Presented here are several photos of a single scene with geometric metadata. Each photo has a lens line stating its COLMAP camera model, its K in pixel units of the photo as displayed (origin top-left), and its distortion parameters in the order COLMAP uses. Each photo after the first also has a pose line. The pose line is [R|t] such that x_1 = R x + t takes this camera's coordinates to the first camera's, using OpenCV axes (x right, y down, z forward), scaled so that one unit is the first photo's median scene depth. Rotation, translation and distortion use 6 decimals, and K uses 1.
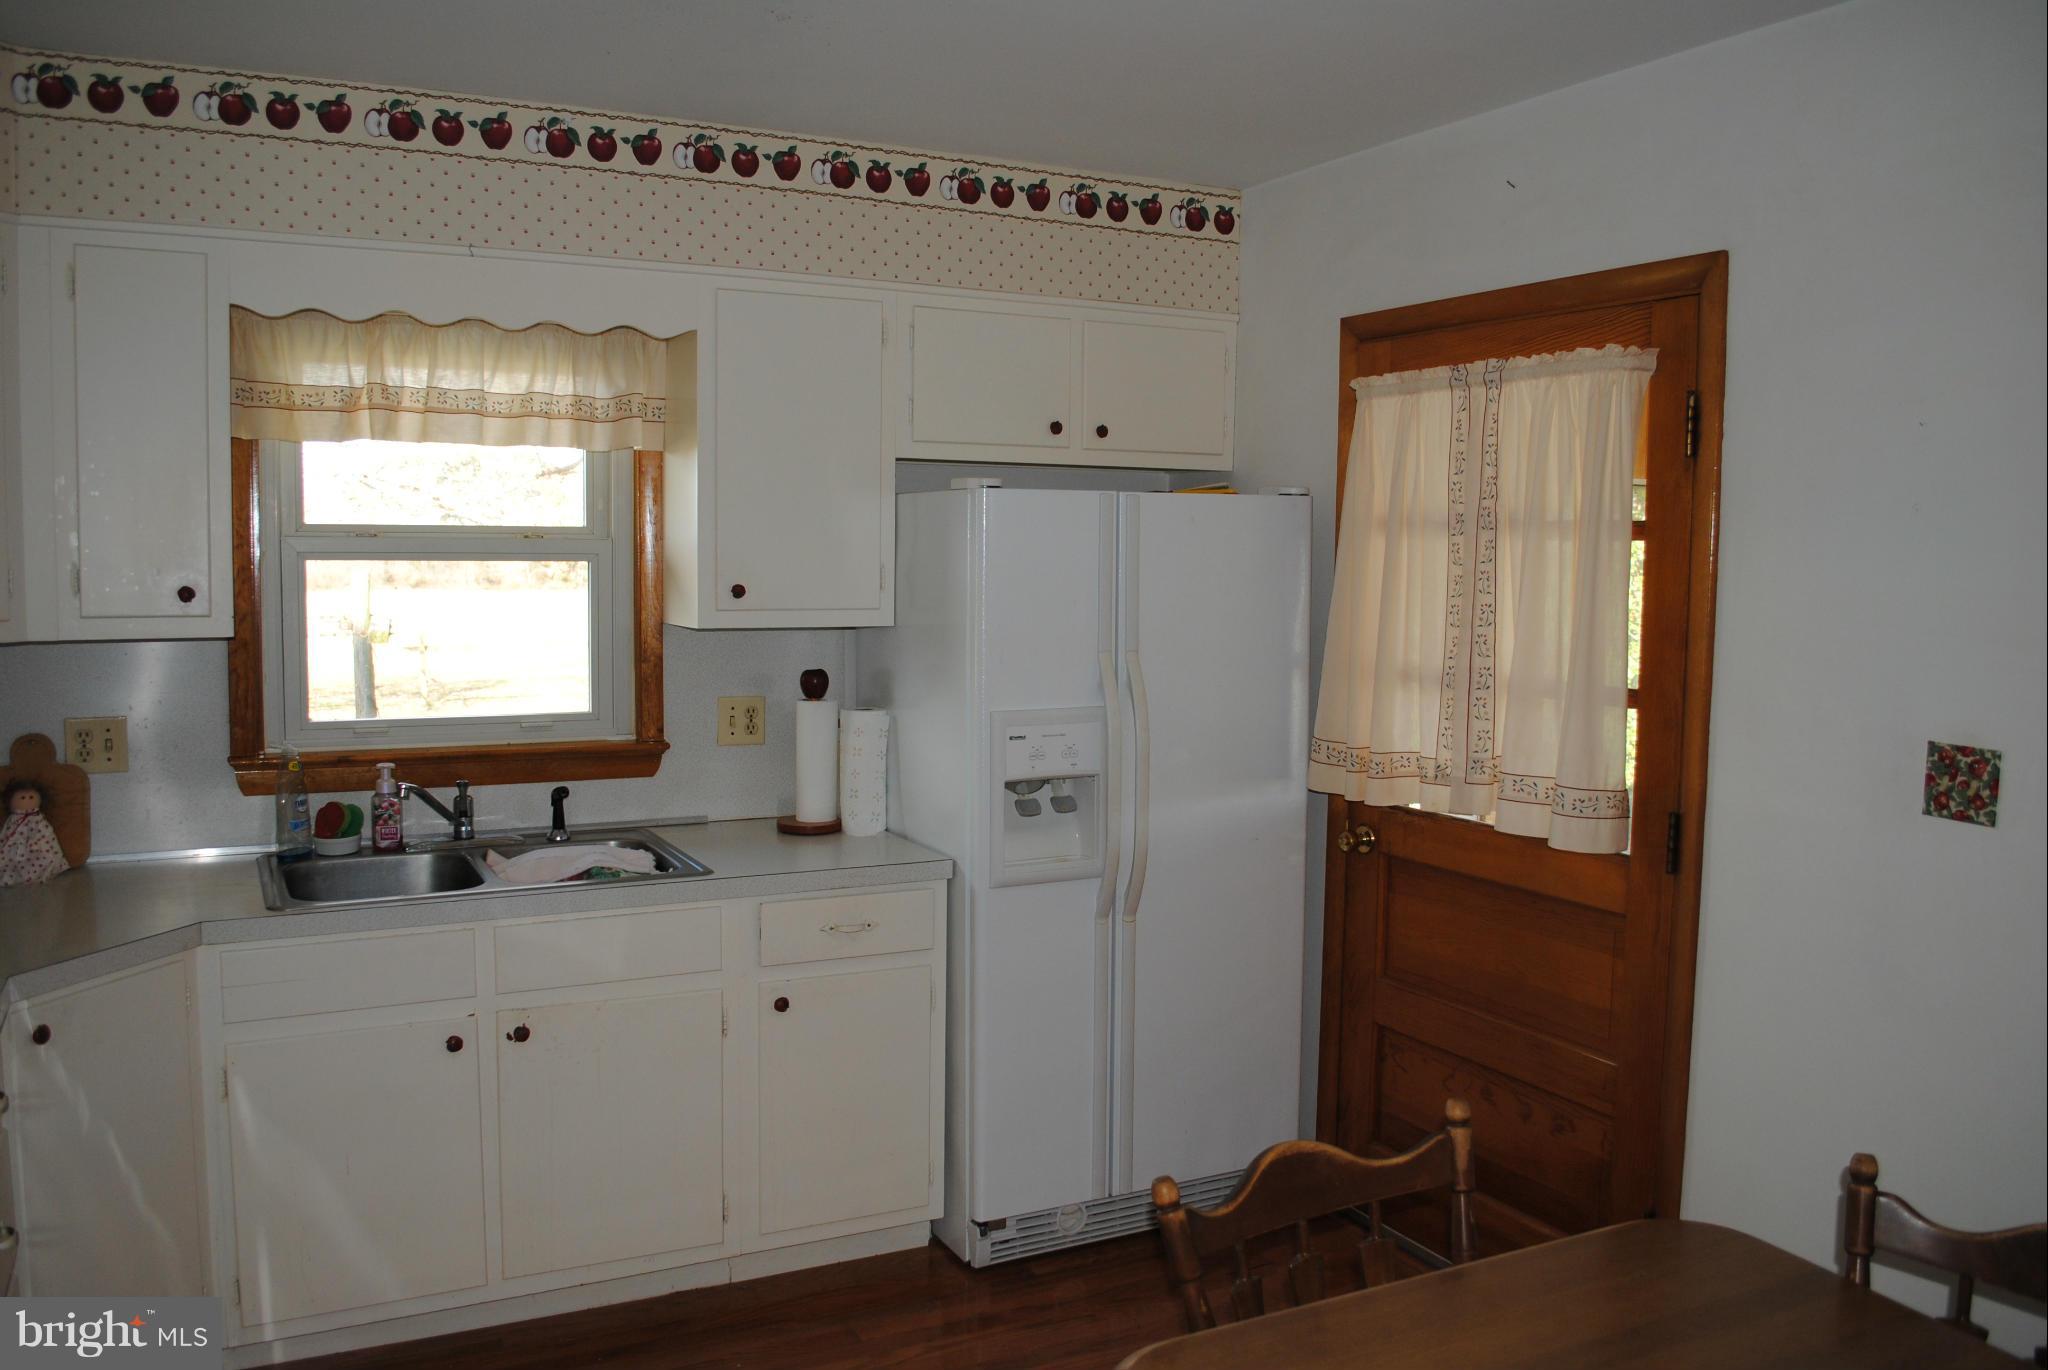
lens RADIAL K [[1597.4, 0, 1024.0], [0, 1597.4, 685.0], [0, 0, 1]] dist [-0.088162, 0.006754]
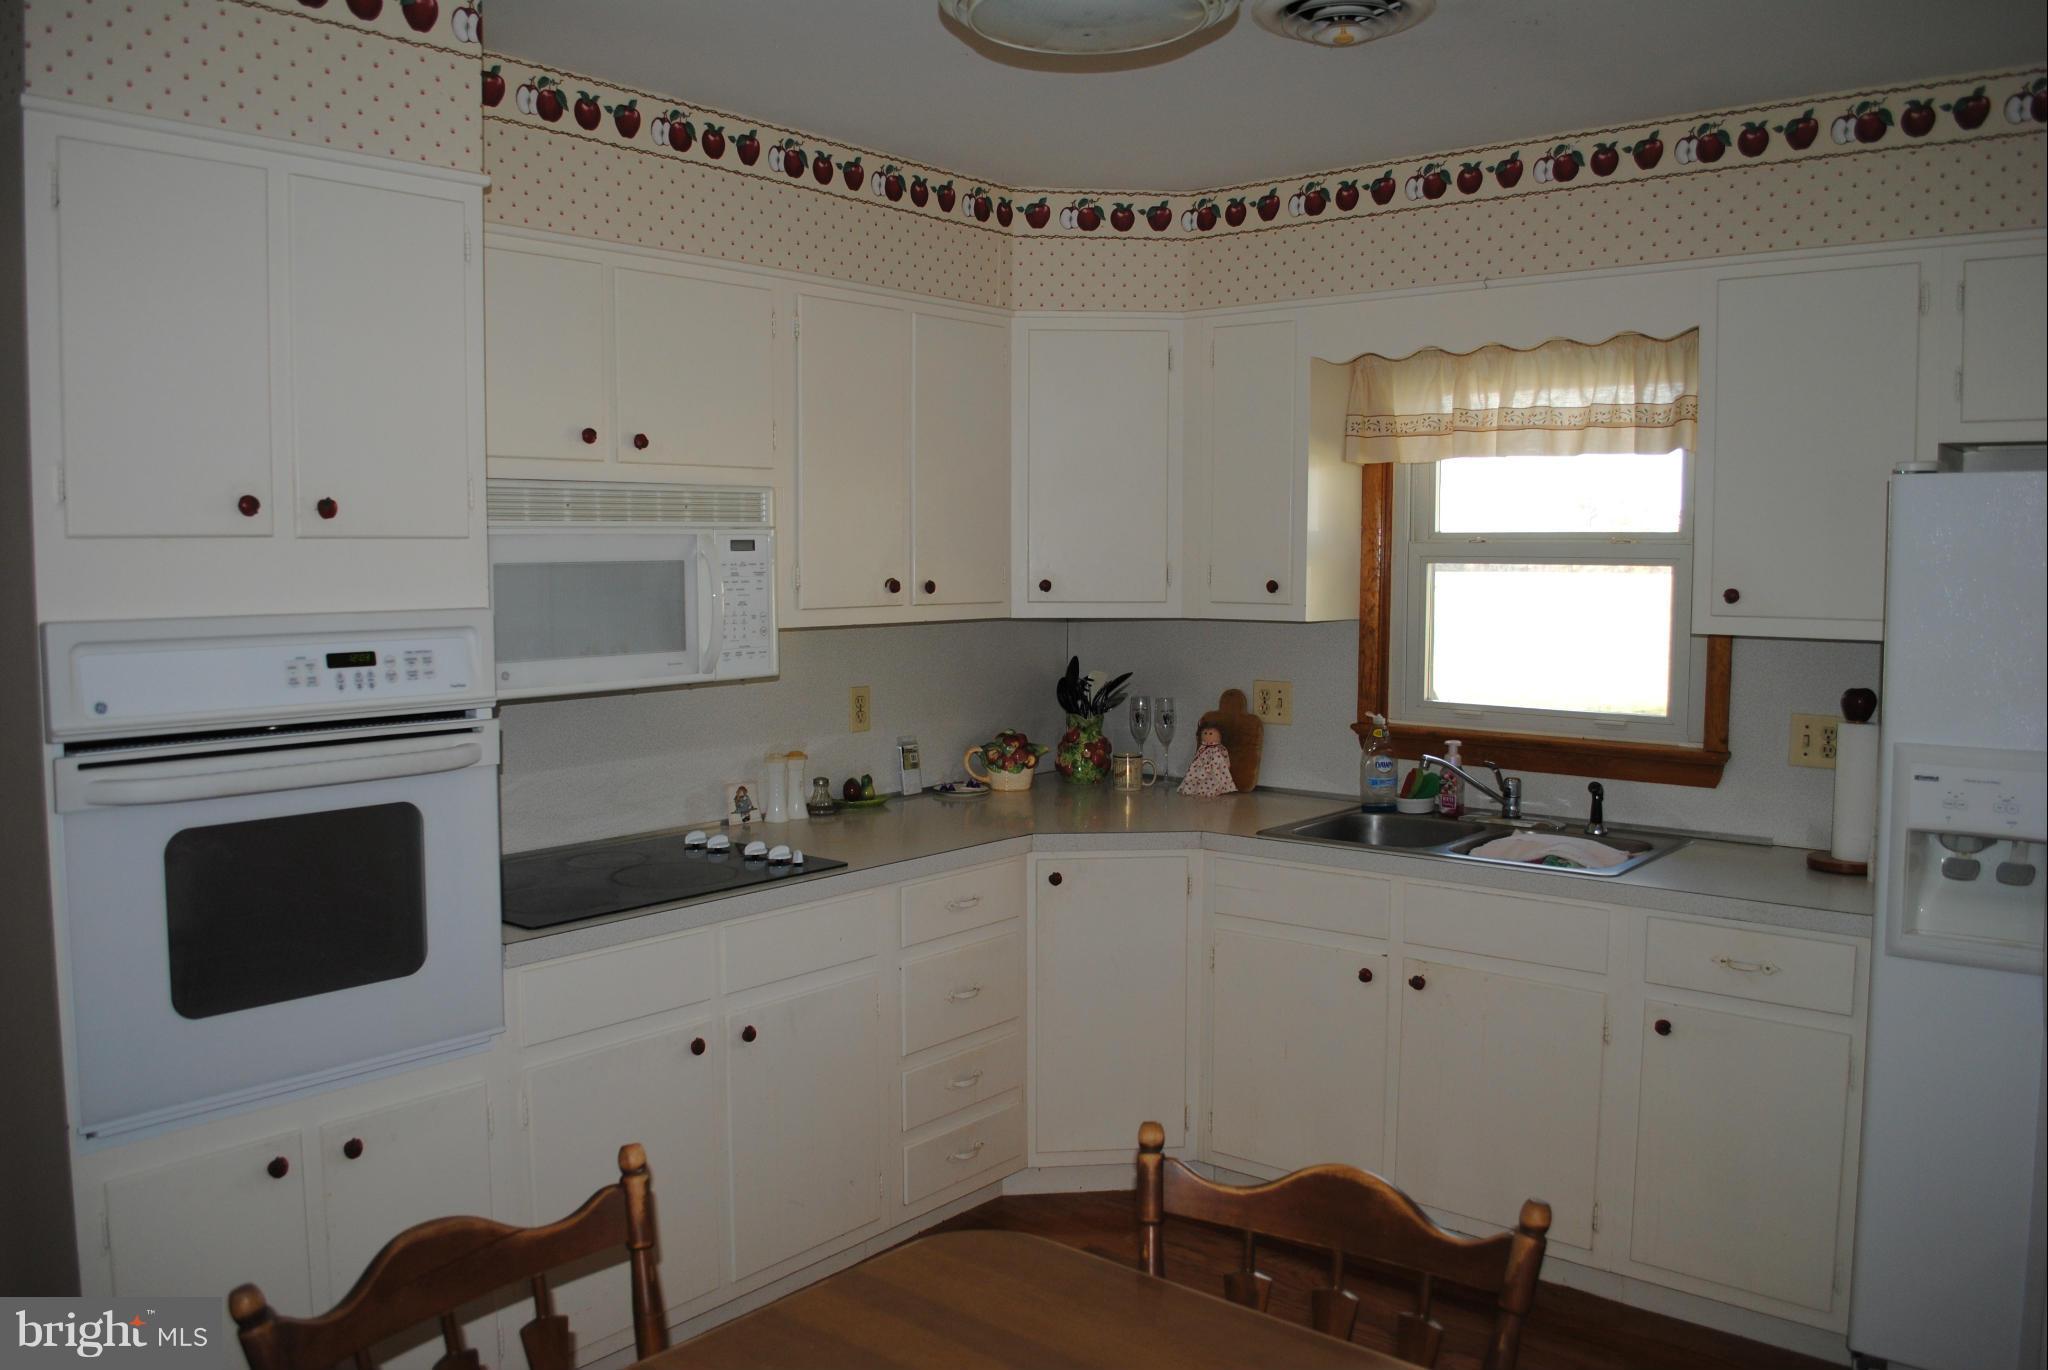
lens RADIAL K [[1606.1, 0, 1024.0], [0, 1606.1, 685.0], [0, 0, 1]] dist [-0.086878, 0.008187]
pose [[0.389585, 0.061548, -0.918932, 0.531980], [-0.081017, 0.996187, 0.032374, -0.002548], [0.917420, 0.061837, 0.393086, 0.255074]]
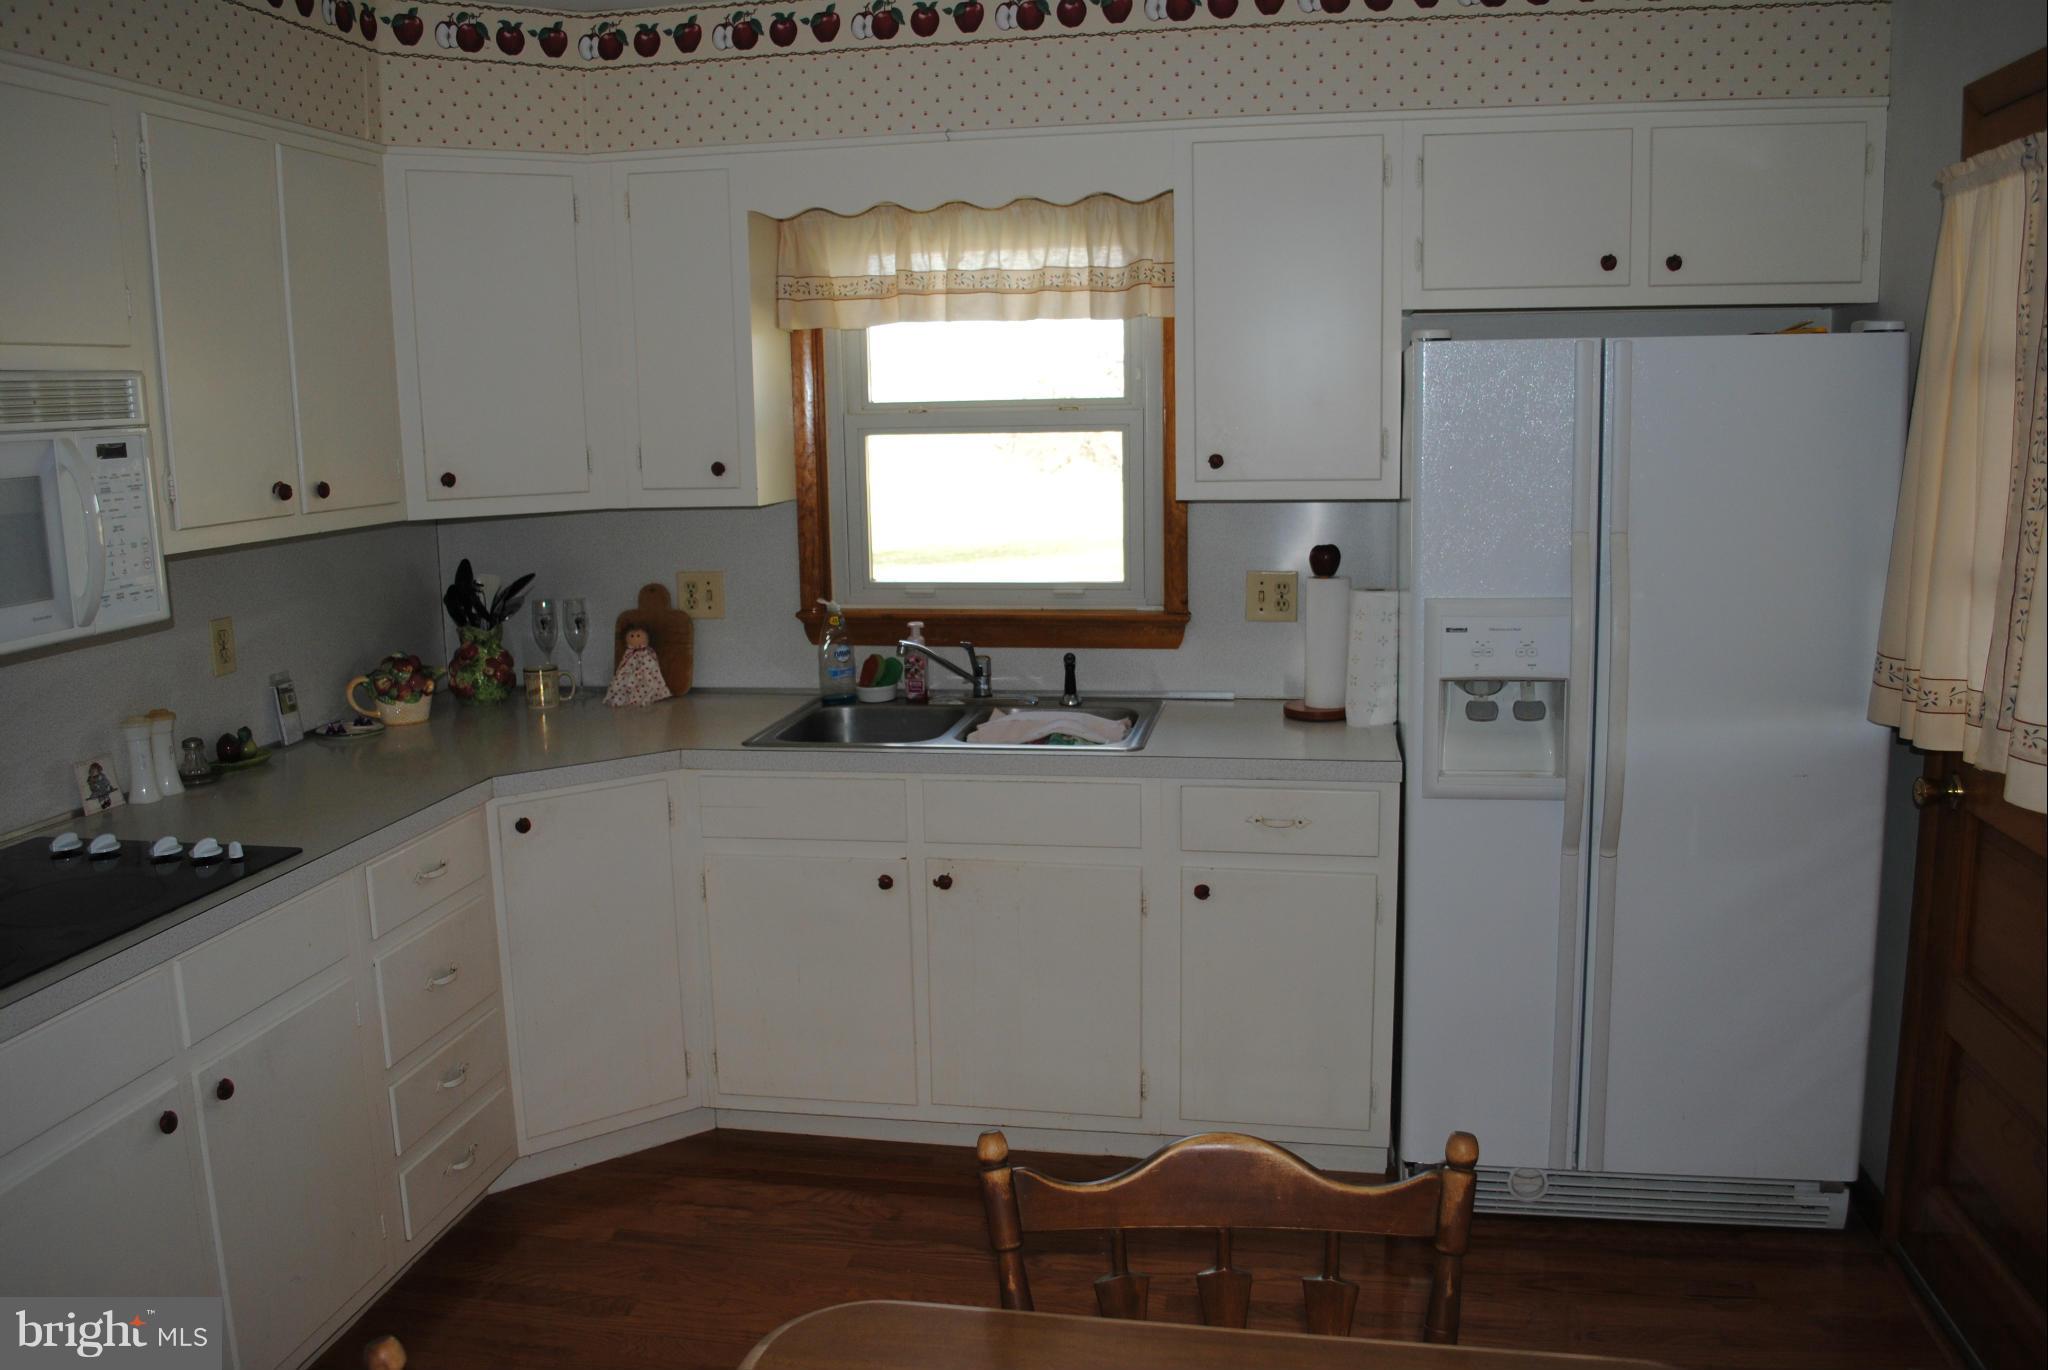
lens RADIAL K [[1597.4, 0, 1024.0], [0, 1597.4, 685.0], [0, 0, 1]] dist [-0.088162, 0.006754]
pose [[0.789802, 0.075490, -0.608699, 0.329467], [-0.024058, 0.995446, 0.092239, -0.010692], [0.612890, -0.058206, 0.788021, 0.170031]]
